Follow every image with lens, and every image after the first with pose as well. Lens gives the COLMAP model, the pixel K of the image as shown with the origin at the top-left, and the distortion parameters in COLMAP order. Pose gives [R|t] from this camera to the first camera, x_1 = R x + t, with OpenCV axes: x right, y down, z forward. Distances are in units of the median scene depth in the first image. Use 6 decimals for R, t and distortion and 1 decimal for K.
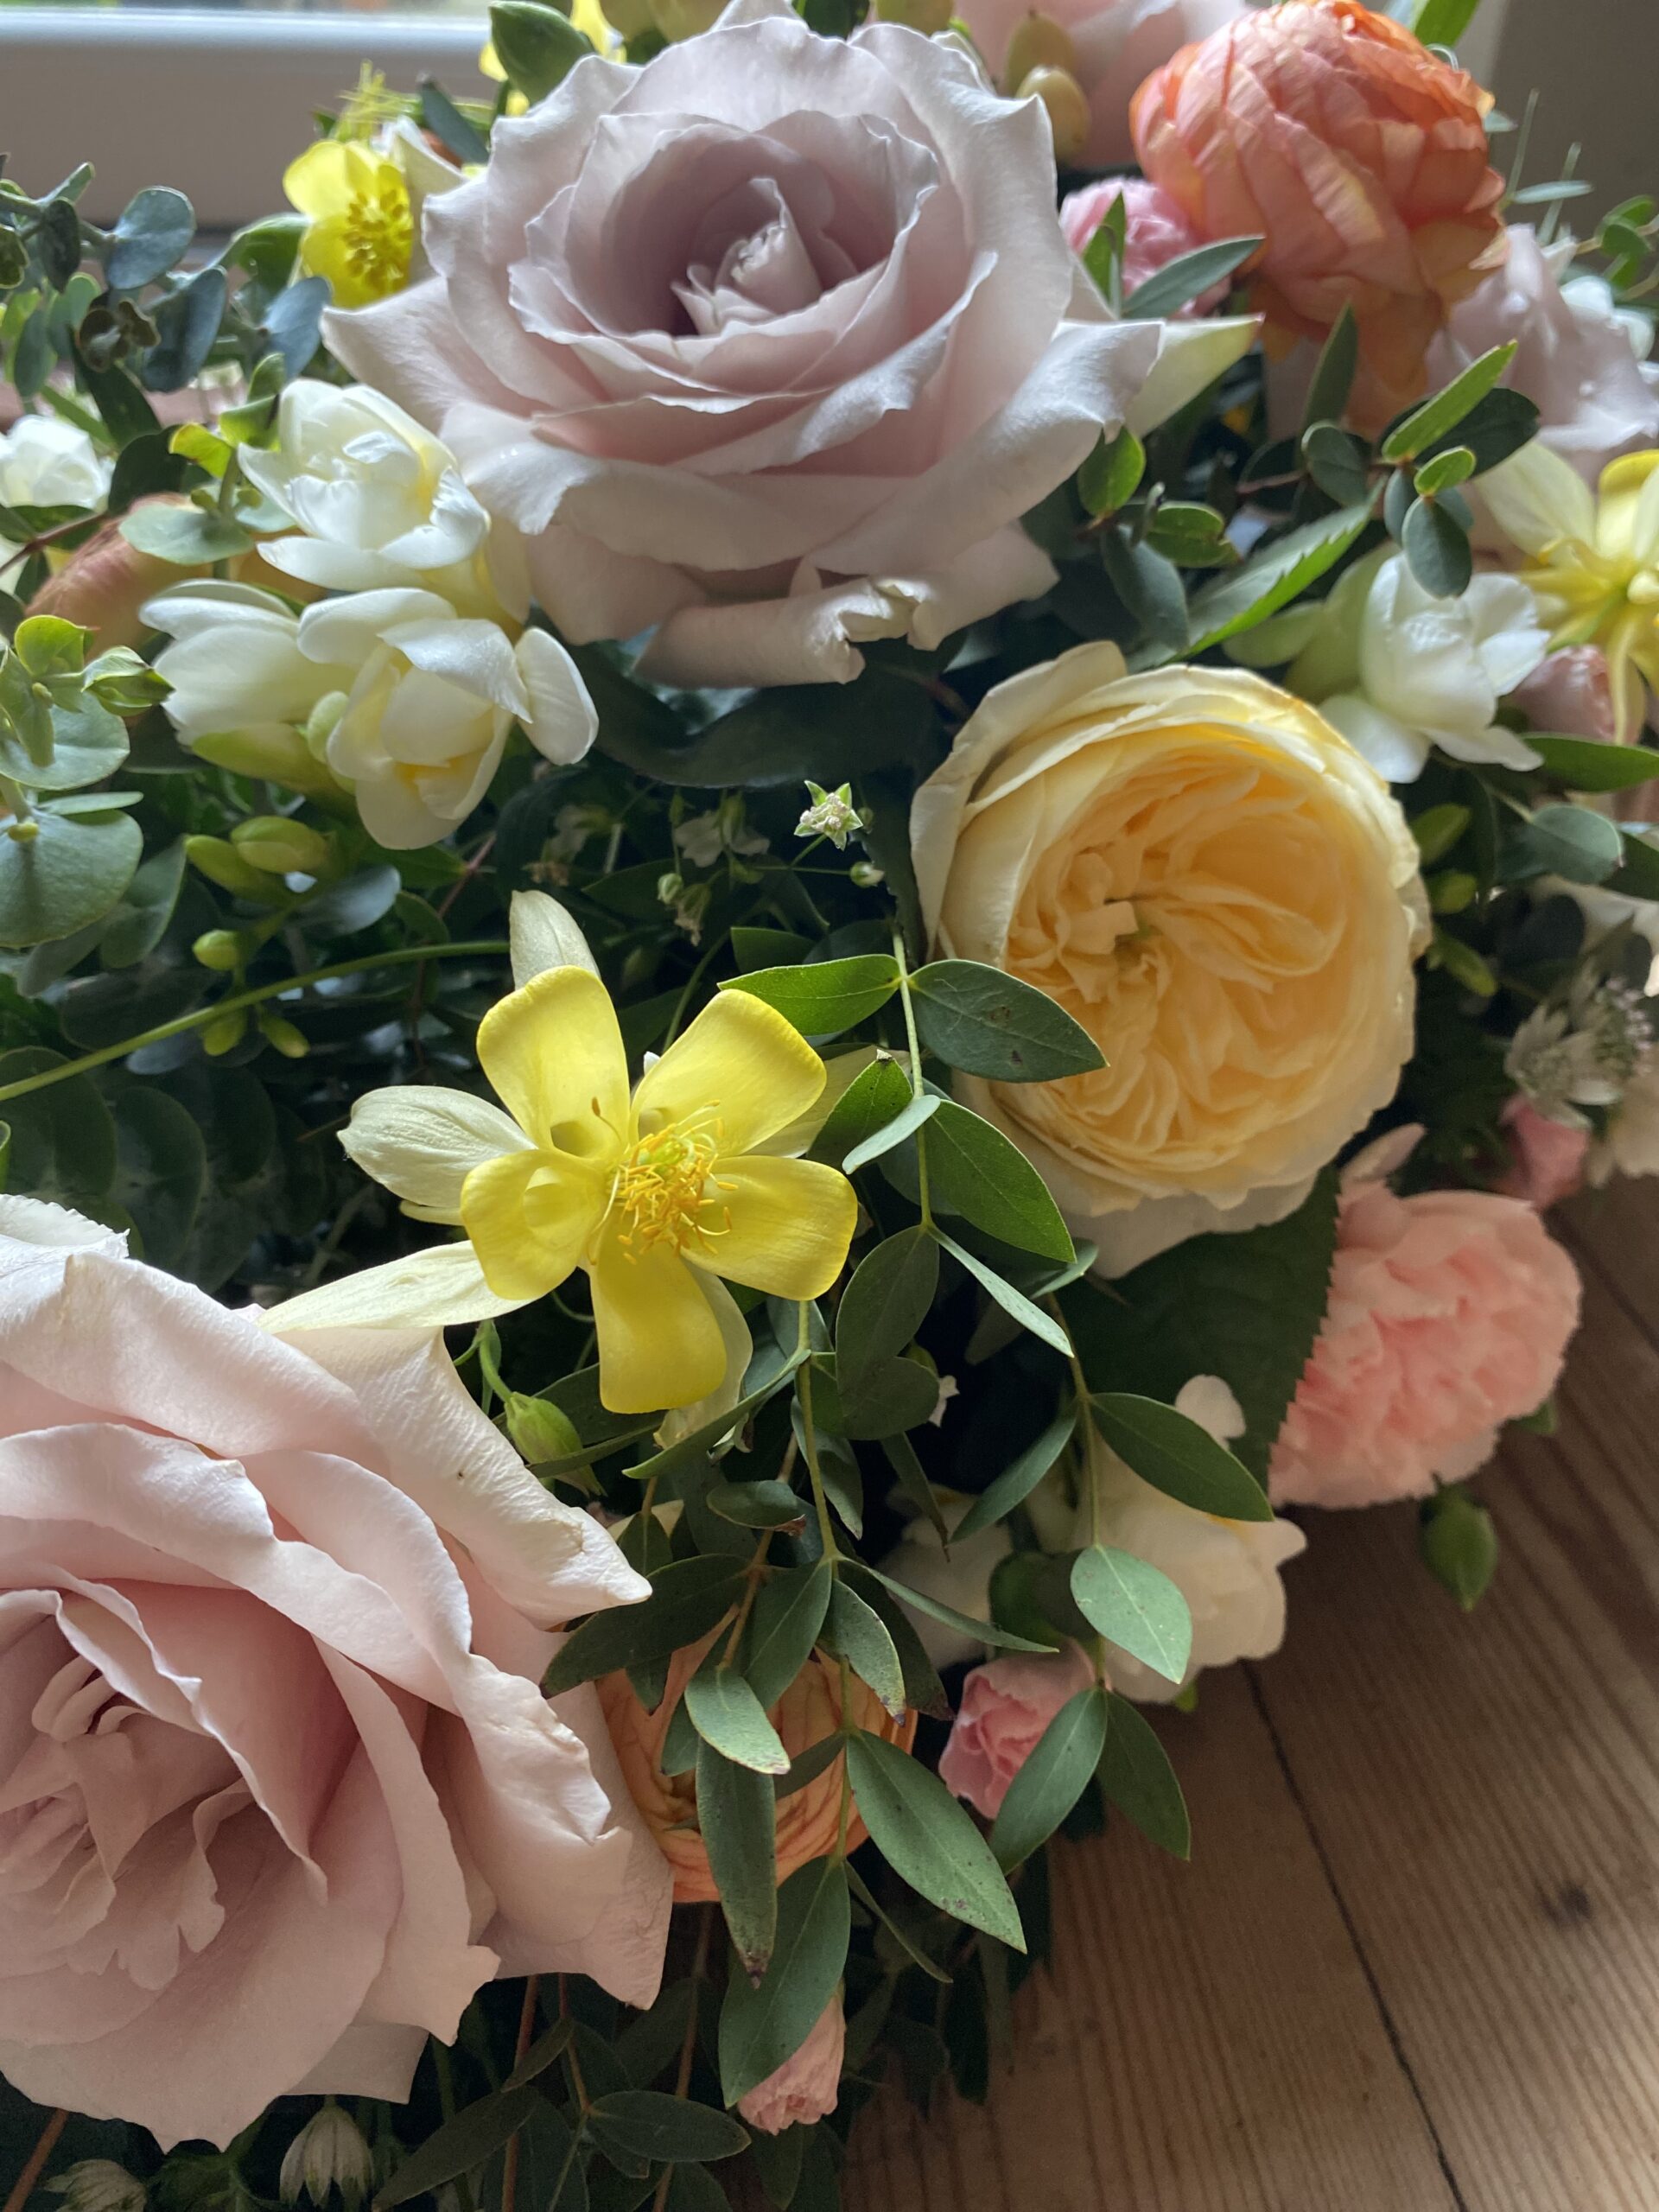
lens RADIAL K [[1735.9, 0, 829.5], [0, 1735.9, 1106.0], [0, 0, 1]] dist [-0.008814, -0.007796]
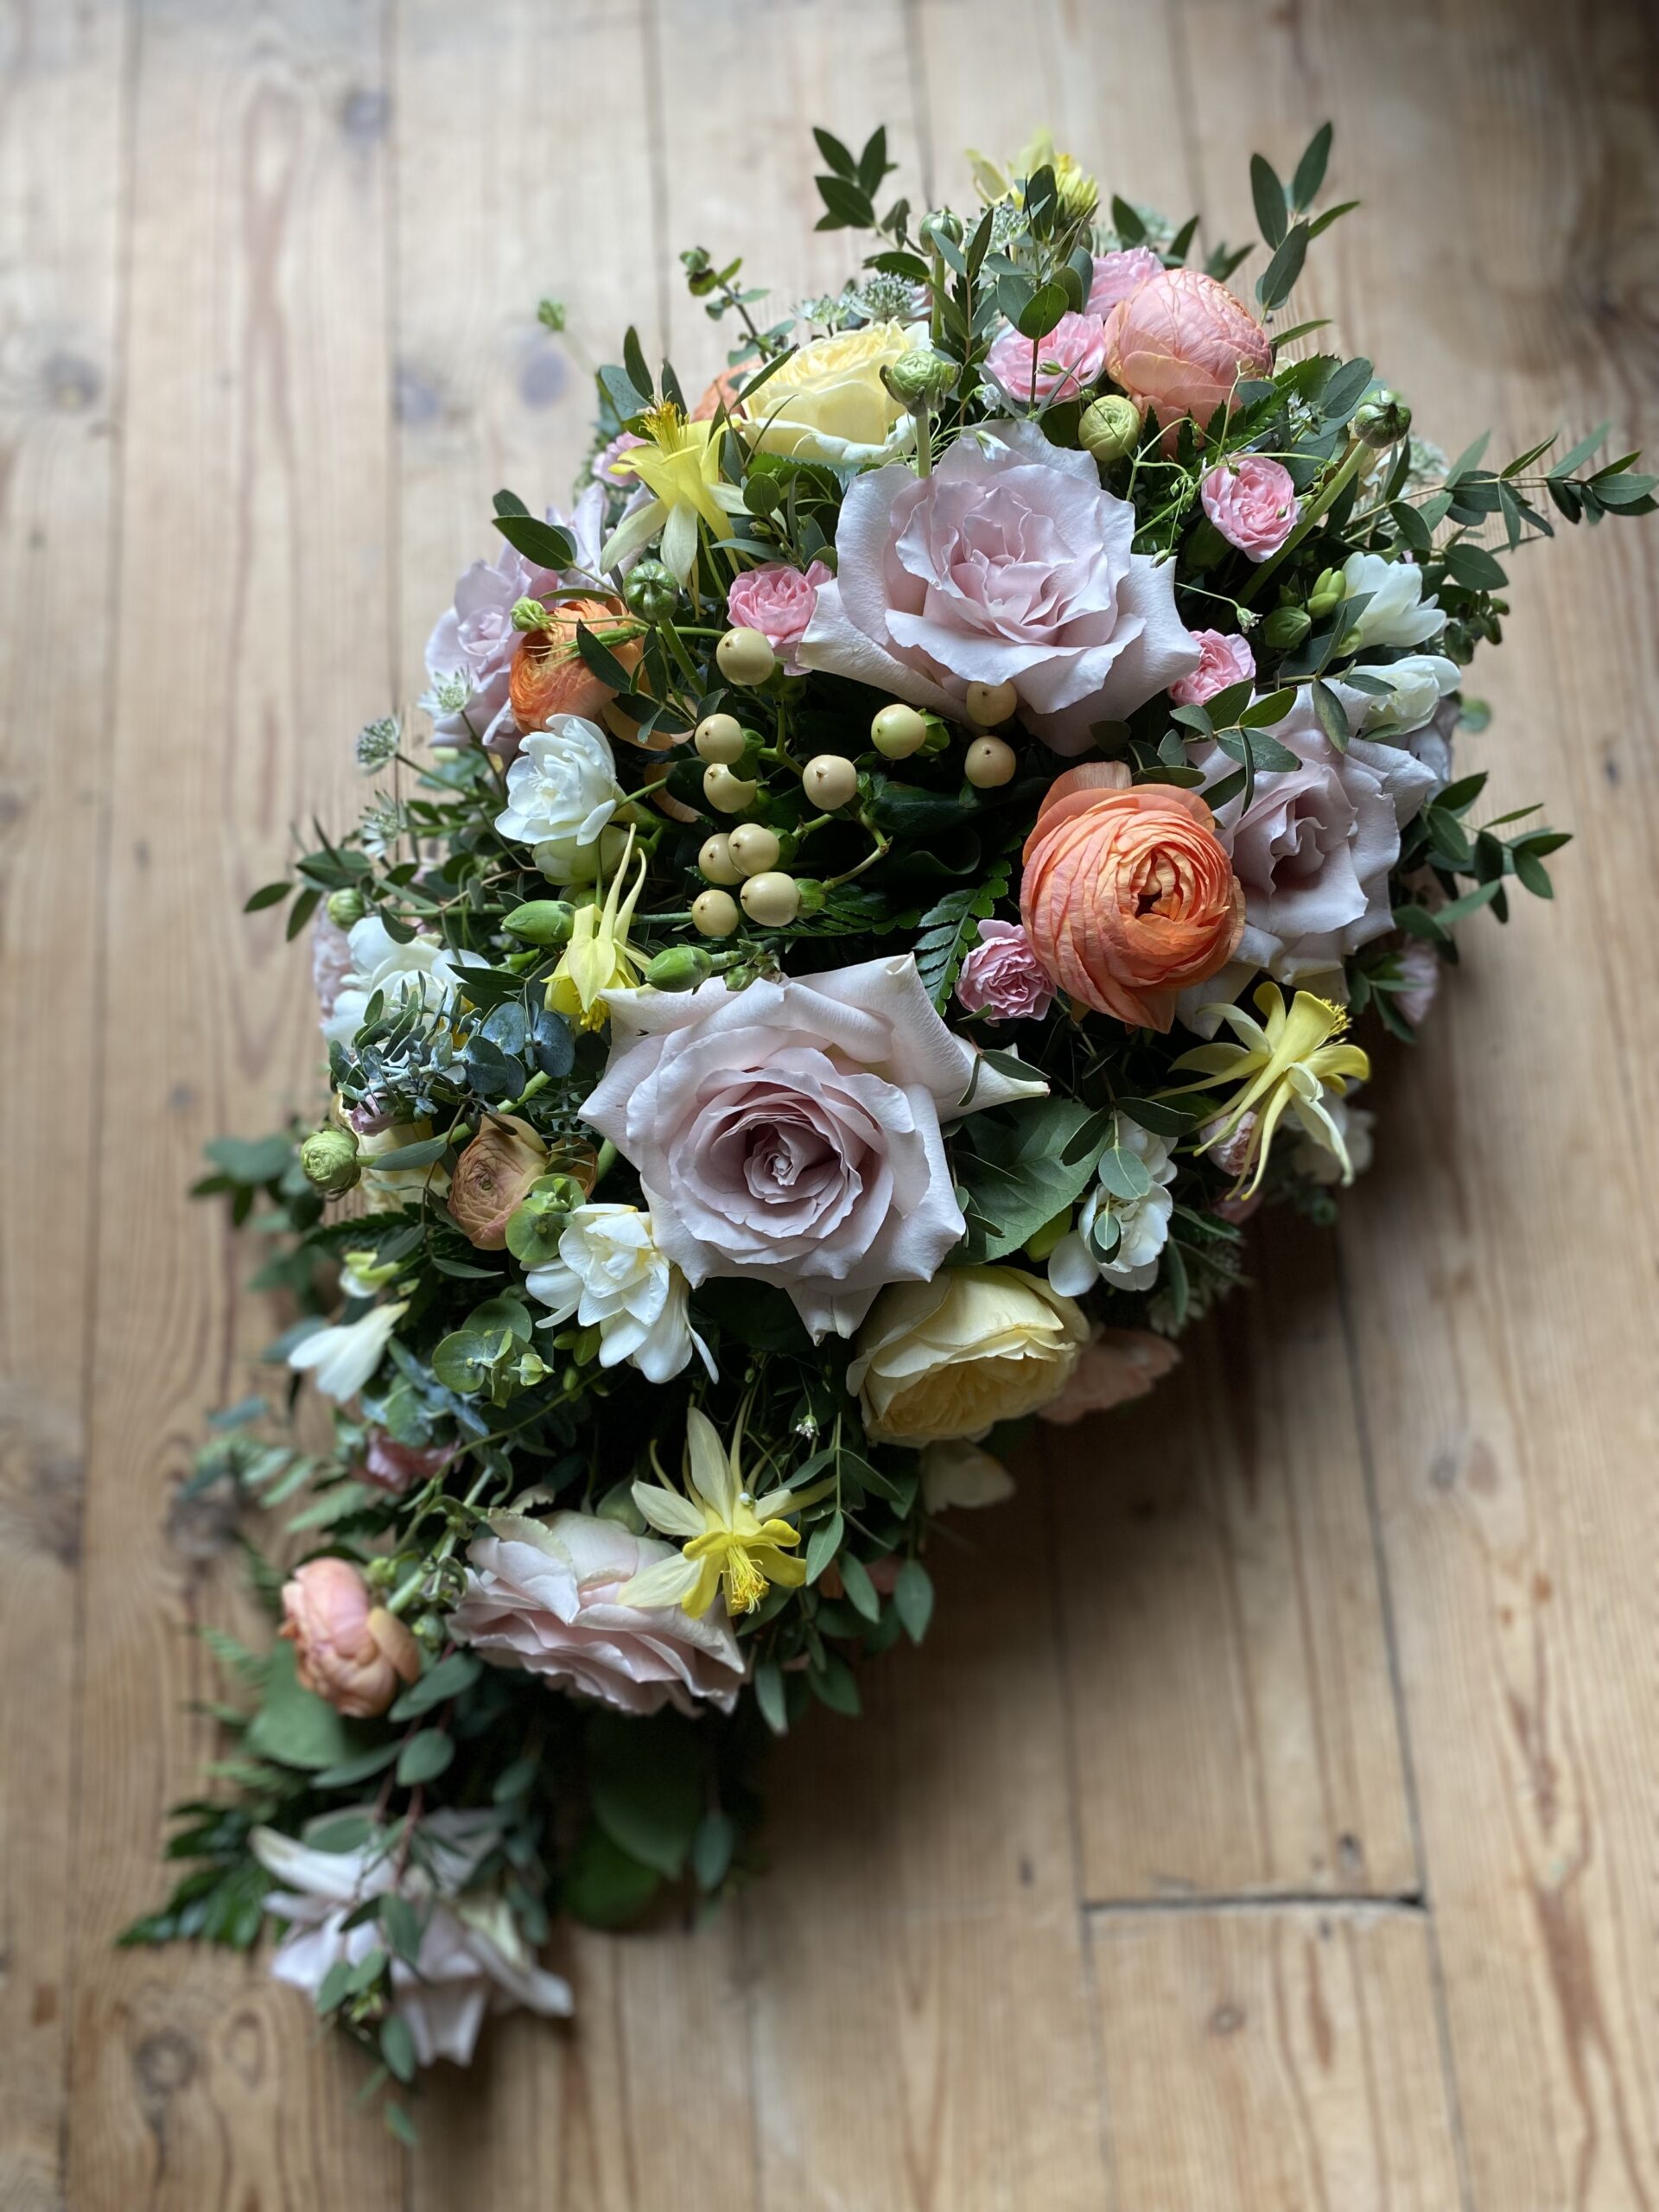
lens RADIAL K [[1647.6, 0, 829.5], [0, 1647.6, 1106.0], [0, 0, 1]] dist [0.022705, 0.001128]
pose [[0.995575, 0.060877, -0.071591, 0.181438], [0.003028, 0.740632, 0.671905, -2.161149], [0.093927, -0.669148, 0.737170, -0.505252]]
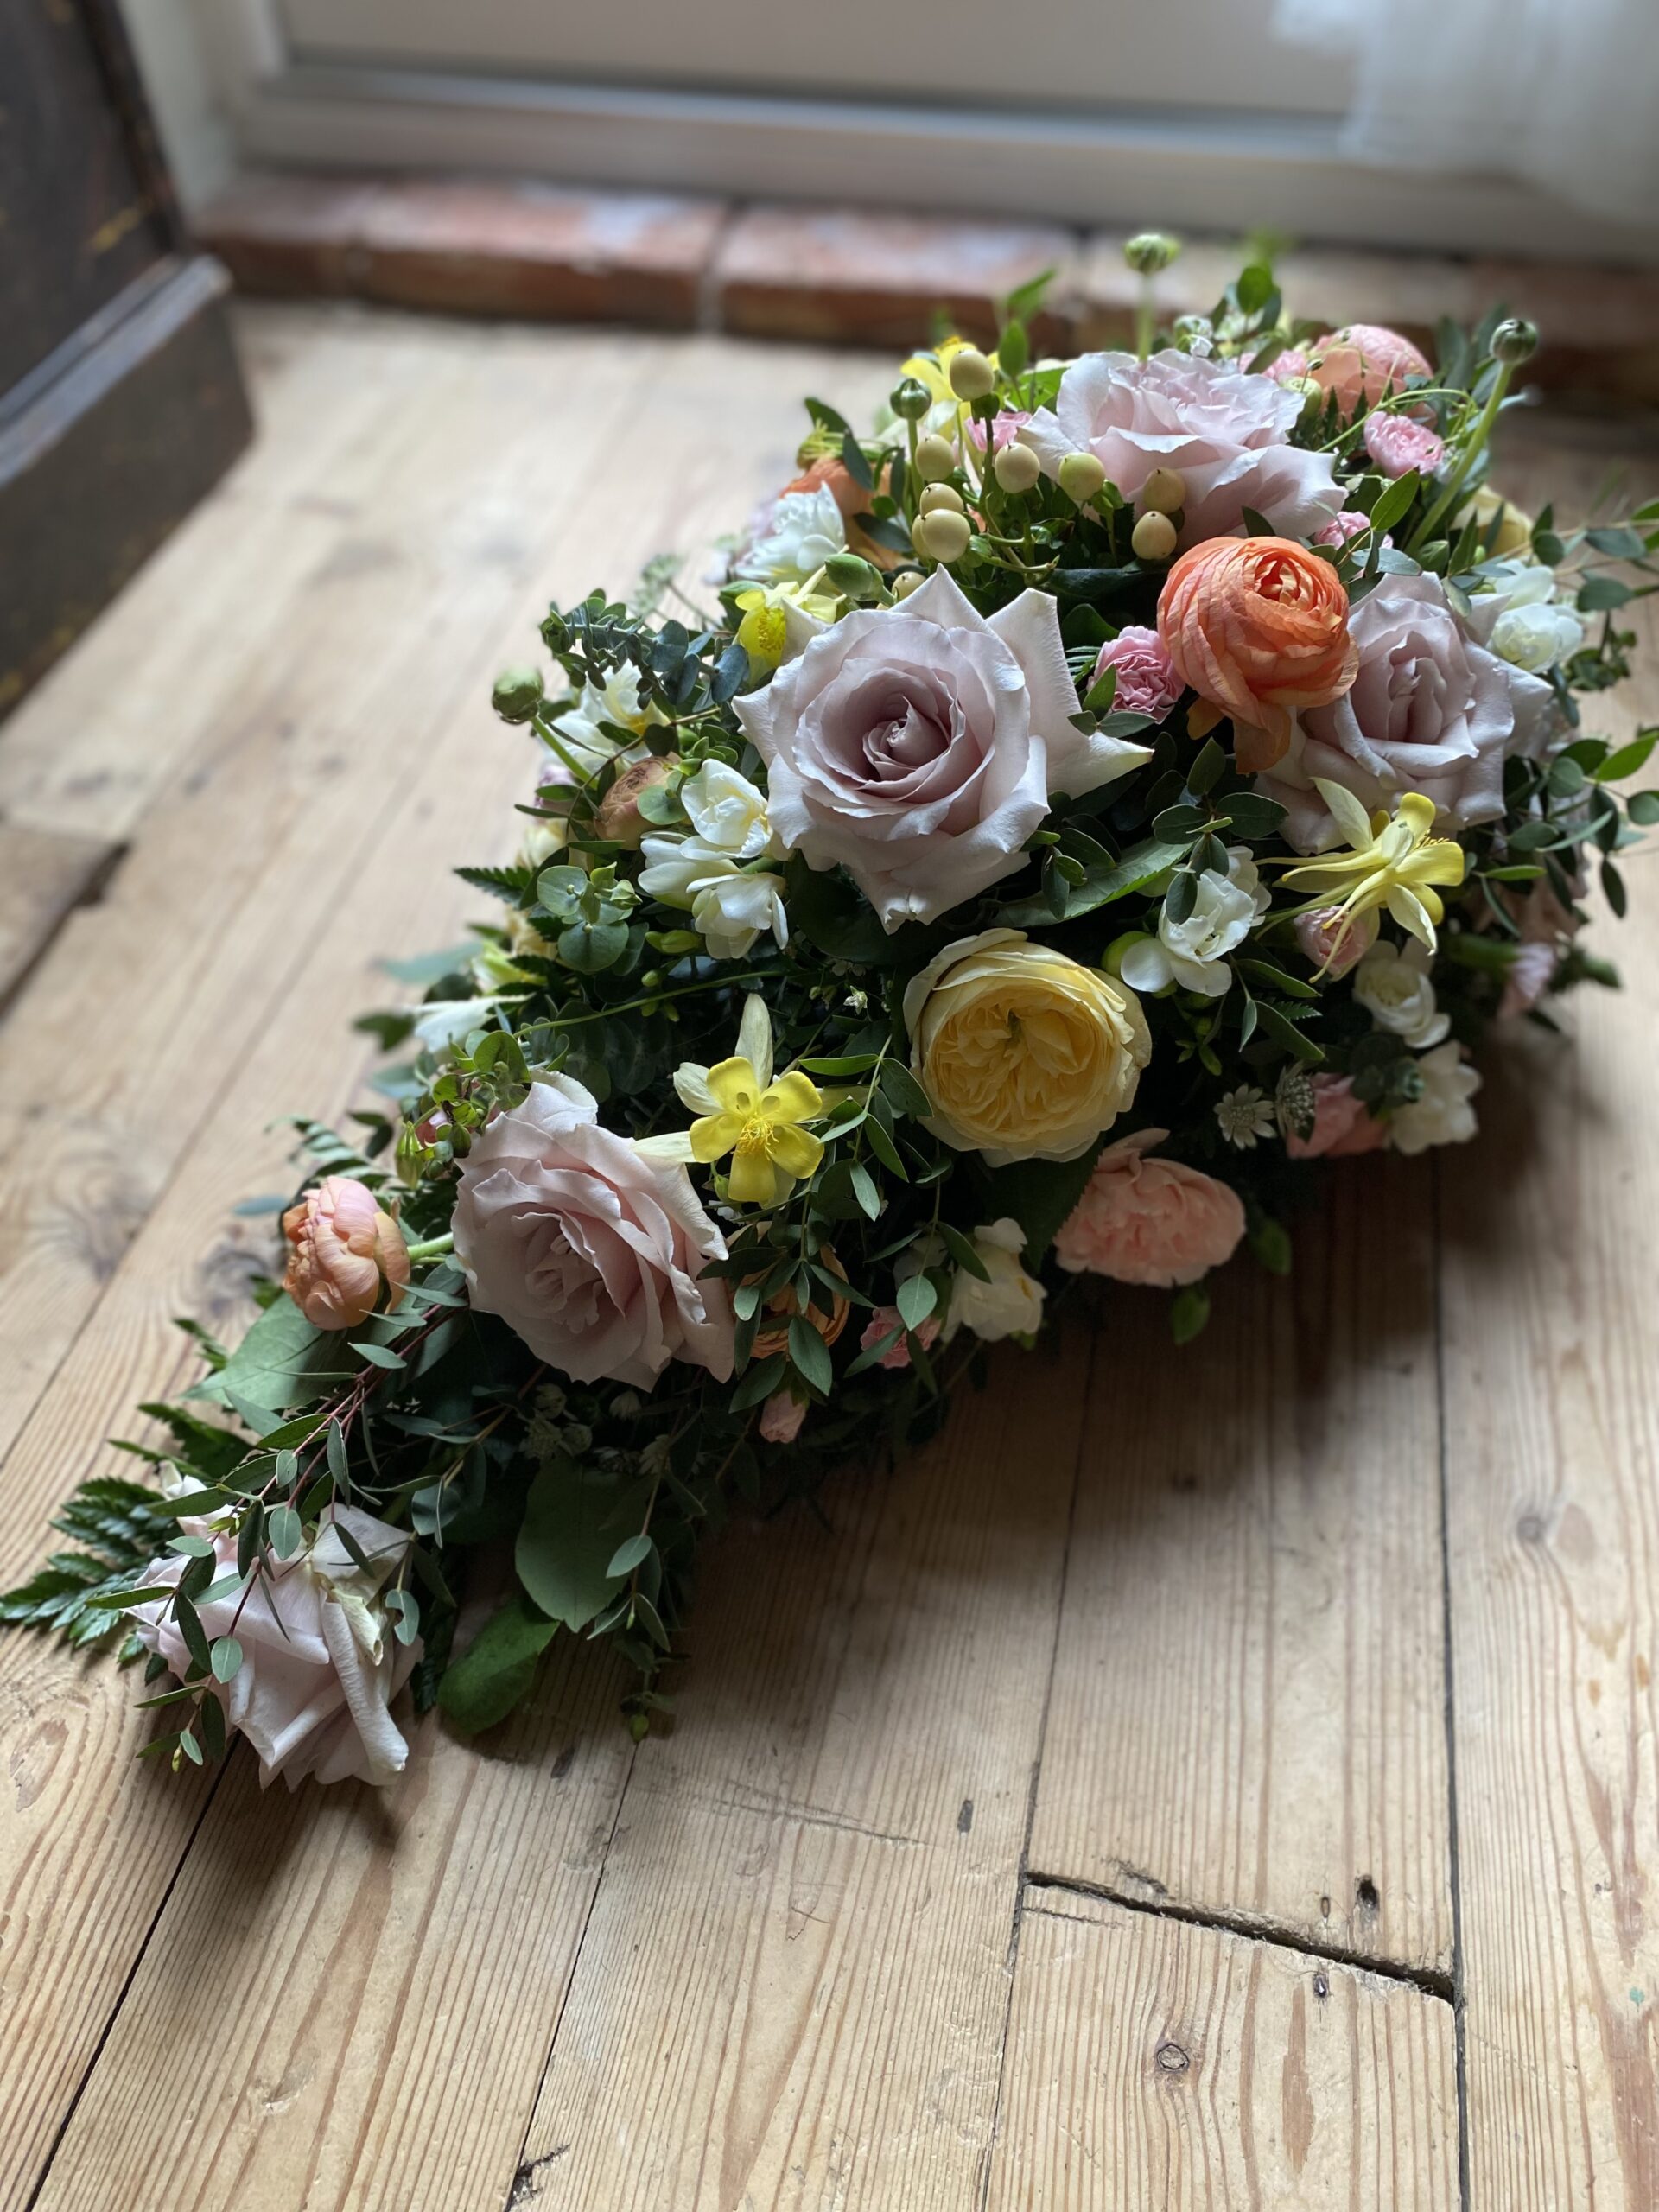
lens RADIAL K [[1652.1, 0, 829.5], [0, 1652.1, 1106.0], [0, 0, 1]] dist [0.003523, 0.002373]
pose [[0.938034, 0.226008, -0.262702, 0.650803], [-0.156713, 0.952775, 0.260115, -0.652224], [0.309084, -0.202828, 0.929154, -1.383148]]
